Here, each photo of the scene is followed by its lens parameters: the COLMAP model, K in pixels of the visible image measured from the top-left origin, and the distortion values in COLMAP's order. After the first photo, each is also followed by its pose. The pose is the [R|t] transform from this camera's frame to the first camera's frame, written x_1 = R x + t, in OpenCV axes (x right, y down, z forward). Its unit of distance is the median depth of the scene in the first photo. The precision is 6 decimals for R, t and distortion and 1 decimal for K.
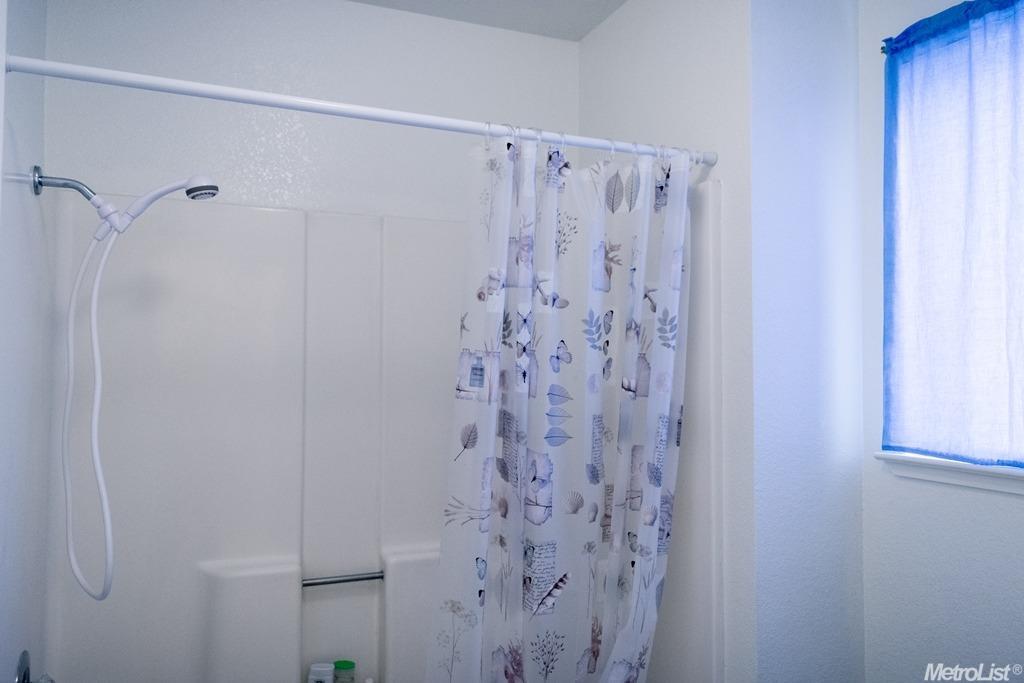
lens RADIAL K [[820.8, 0, 510.3], [0, 820.8, 327.5], [0, 0, 1]] dist [-0.092017, 0.017043]
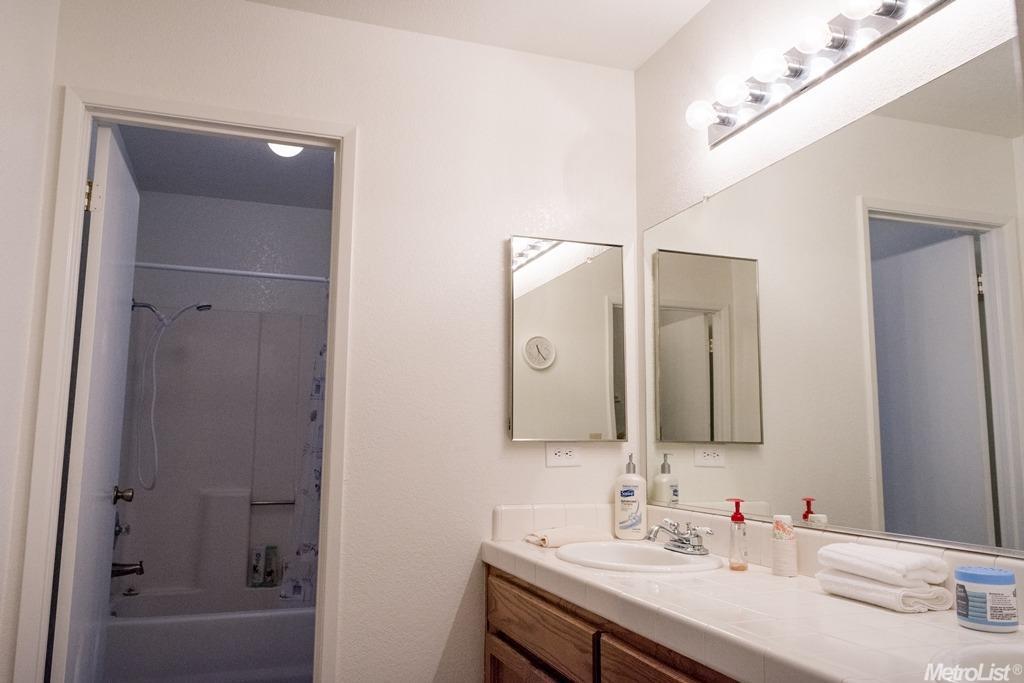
lens RADIAL K [[820.8, 0, 510.3], [0, 820.8, 327.5], [0, 0, 1]] dist [-0.092017, 0.017043]
pose [[0.998073, -0.006767, -0.061680, 0.597086], [0.000211, 0.994400, -0.105680, 0.122213], [0.062050, 0.105463, 0.992485, -1.156013]]
